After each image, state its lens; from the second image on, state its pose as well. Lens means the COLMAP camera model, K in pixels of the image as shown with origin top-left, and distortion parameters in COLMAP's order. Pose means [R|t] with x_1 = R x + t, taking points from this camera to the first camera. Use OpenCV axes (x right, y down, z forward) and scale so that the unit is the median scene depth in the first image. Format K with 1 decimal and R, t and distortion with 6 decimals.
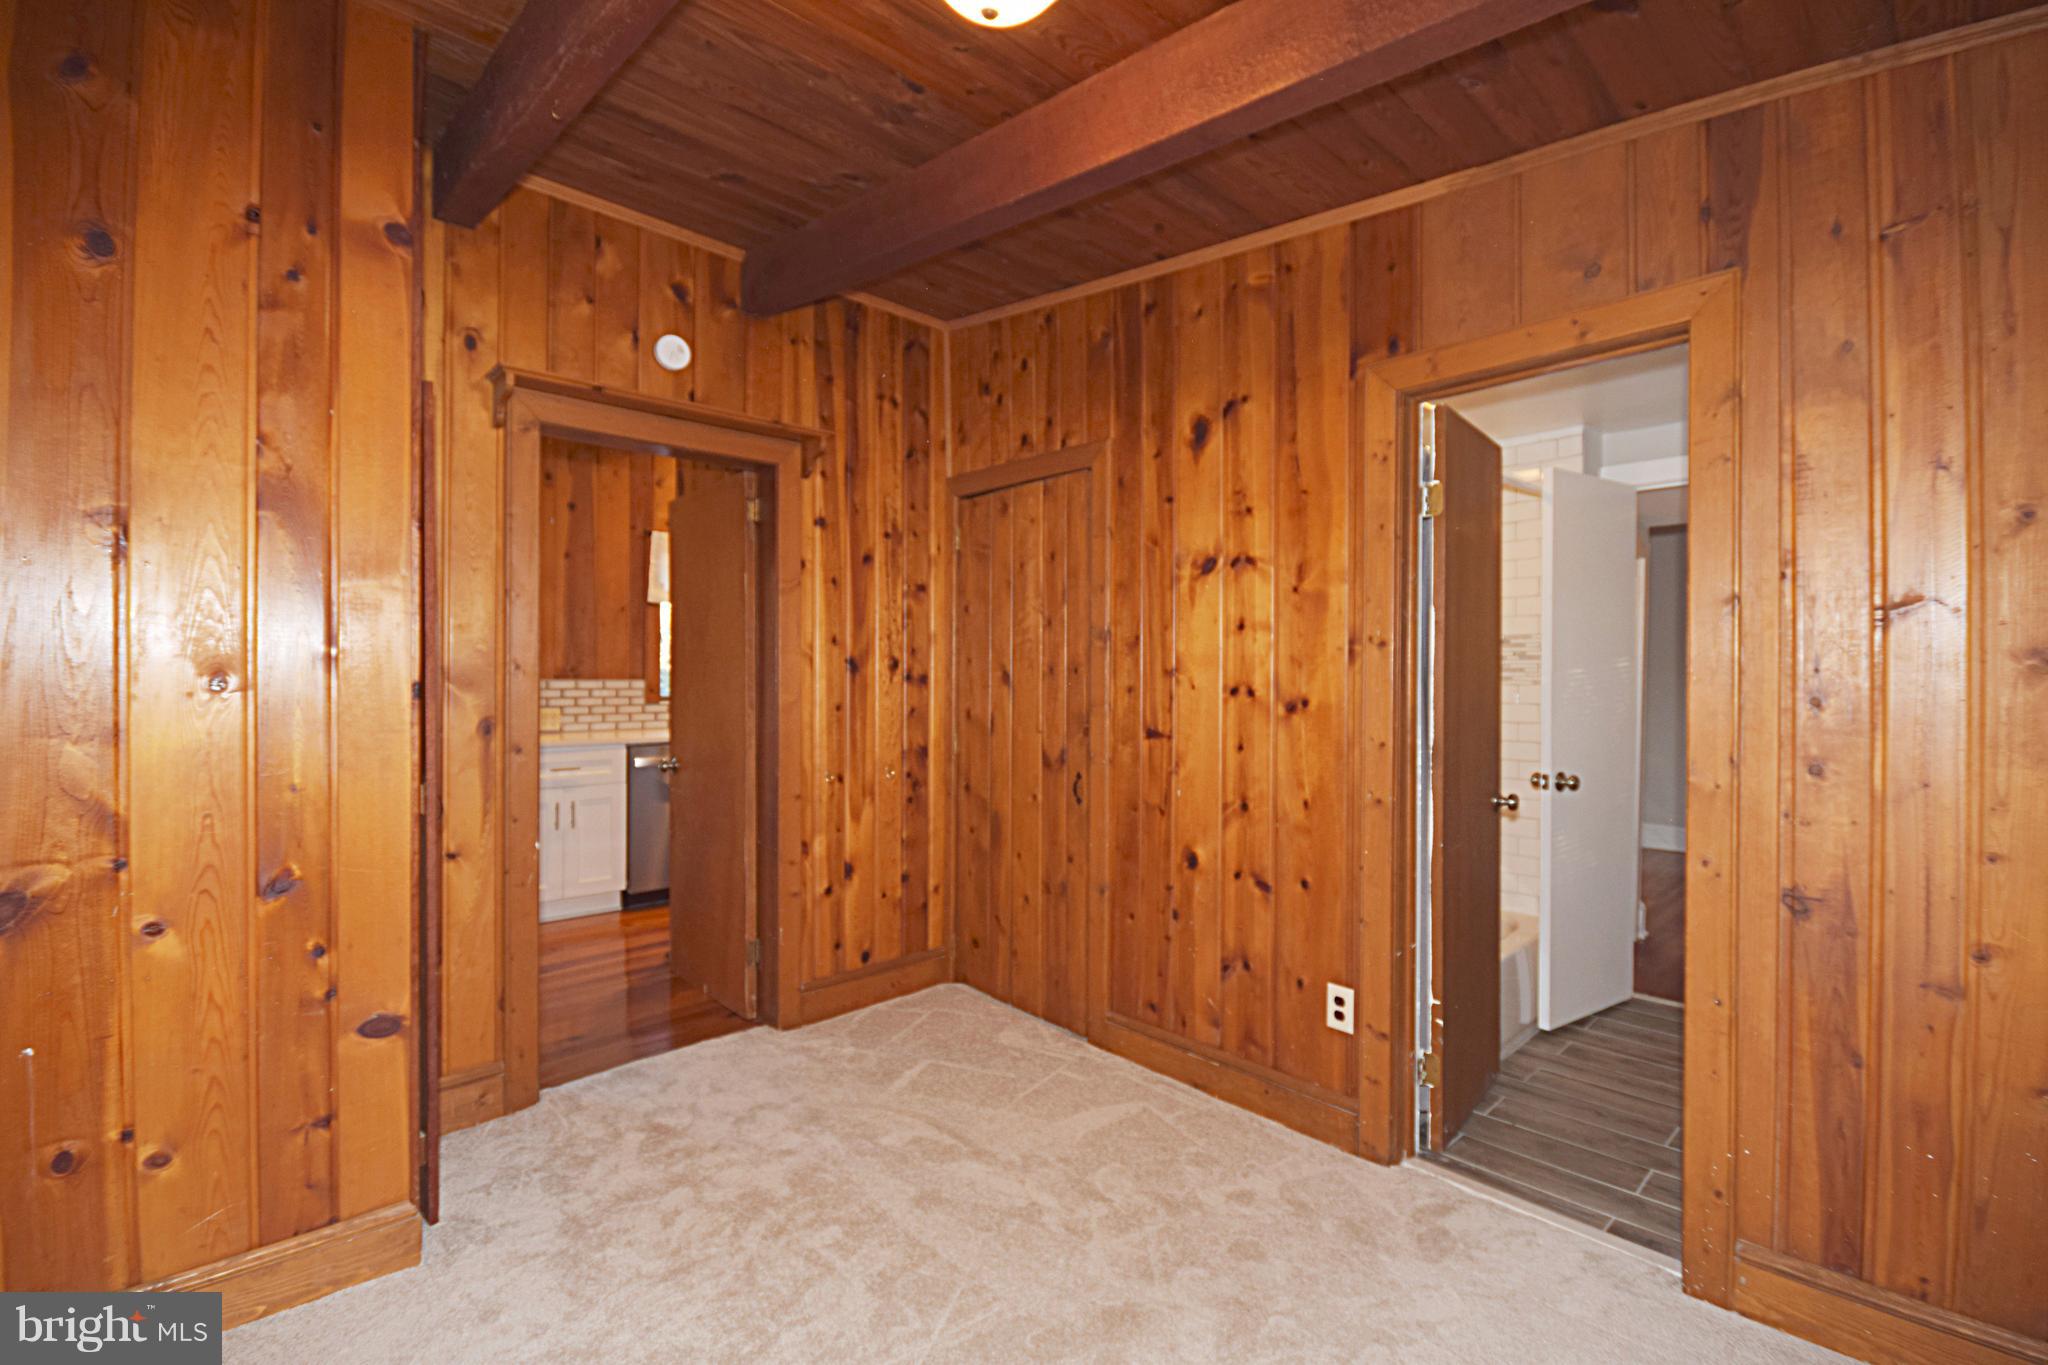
lens RADIAL K [[887.5, 0, 1025.9], [0, 887.5, 675.2], [0, 0, 1]] dist [0.001377, -0.000056]
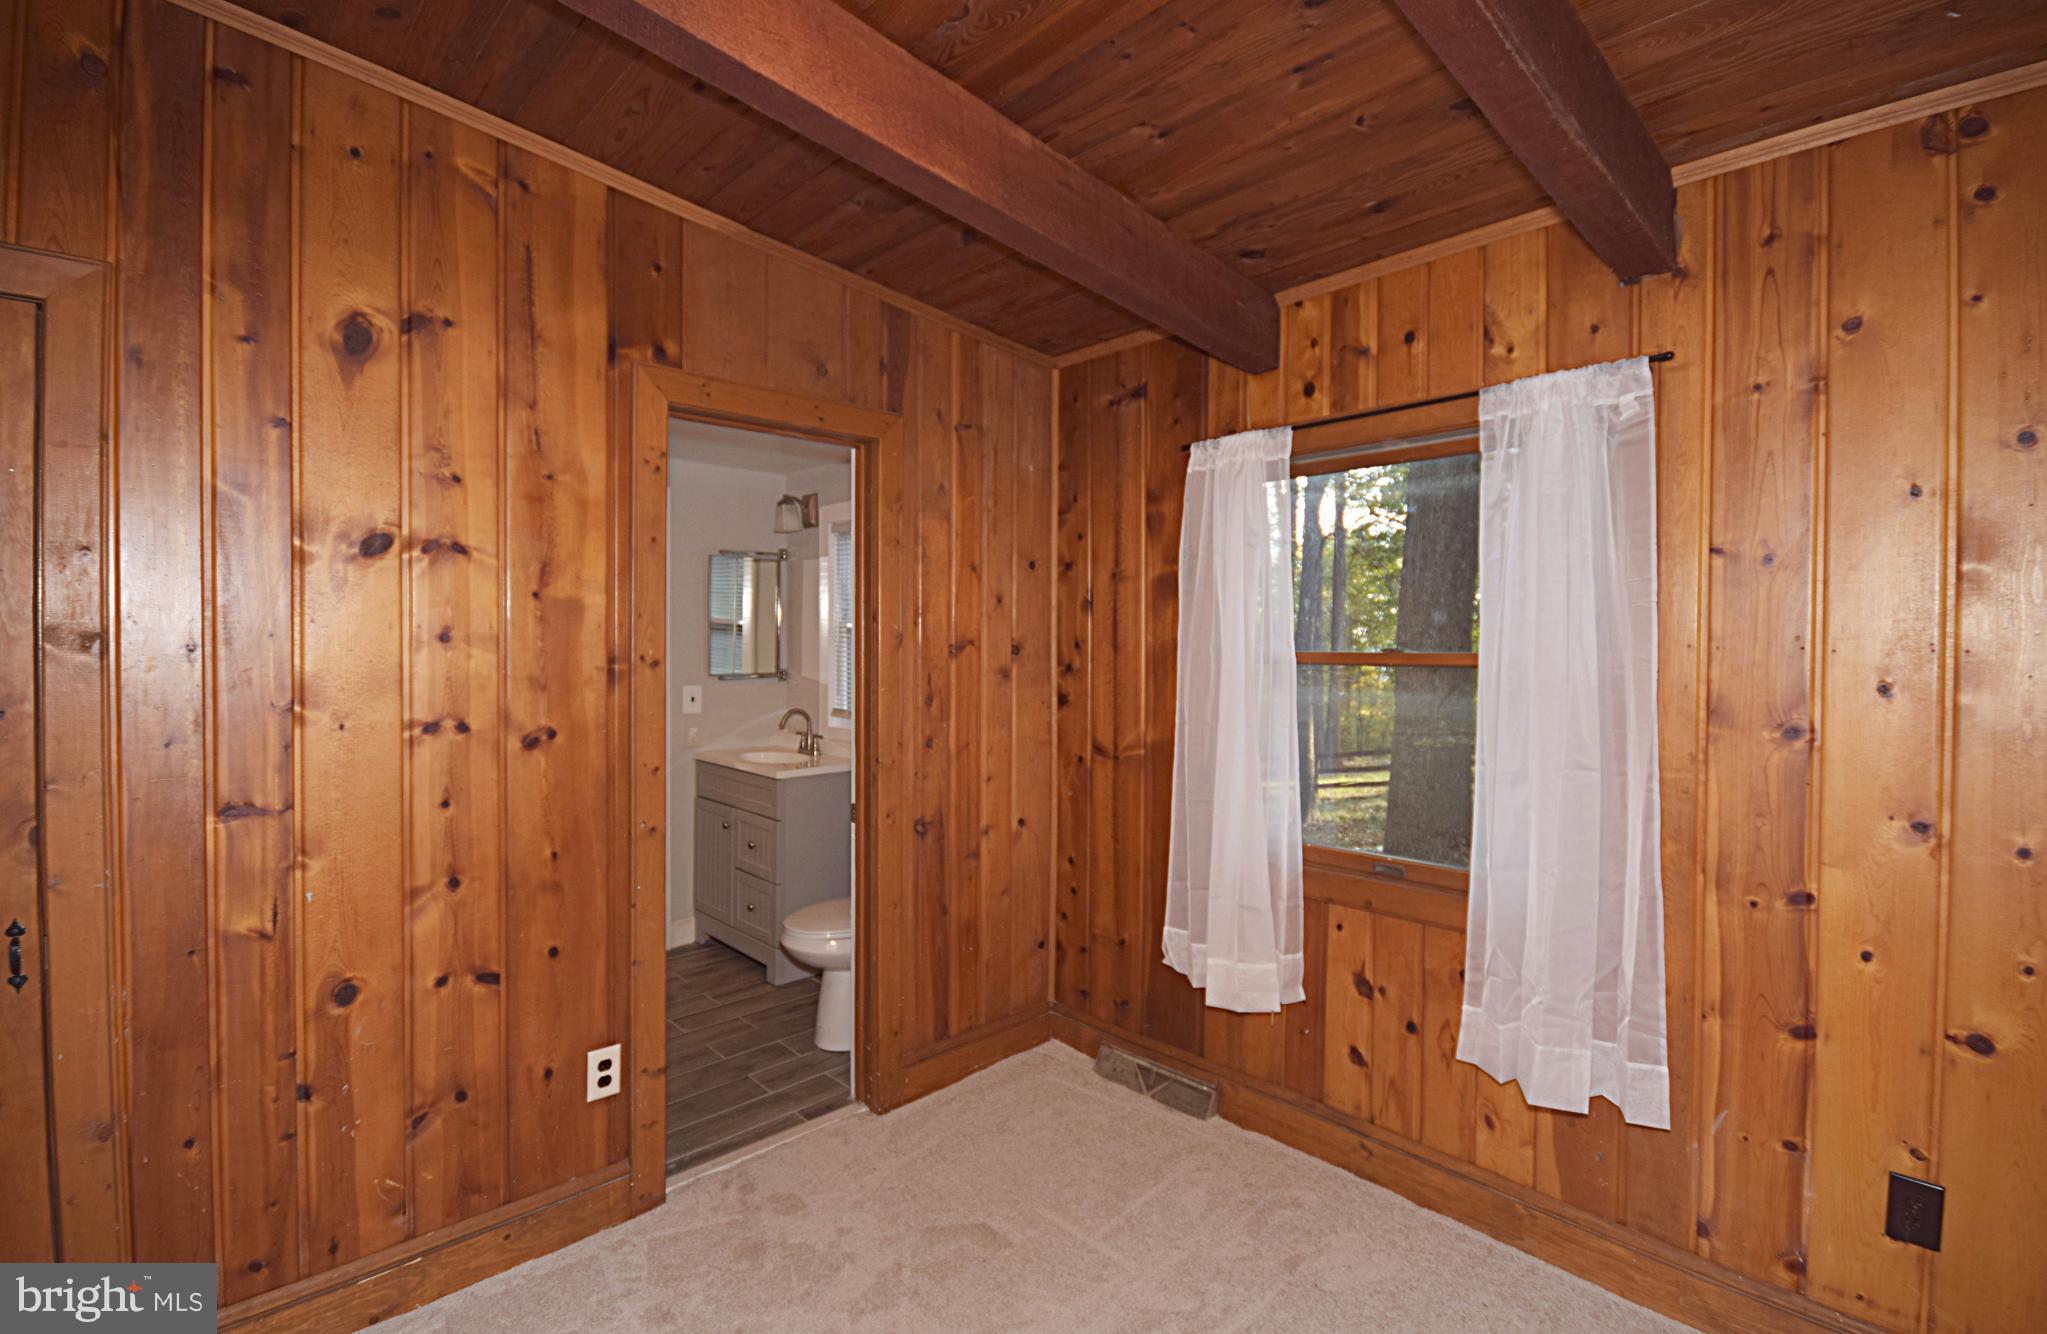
lens RADIAL K [[913.1, 0, 1025.0], [0, 913.1, 662.2], [0, 0, 1]] dist [0.000223, 0.000063]
pose [[0.005633, -0.024696, 0.999679, -0.525691], [-0.000178, 0.999695, 0.024697, -0.056030], [-0.999984, -0.000317, 0.005627, 0.550901]]
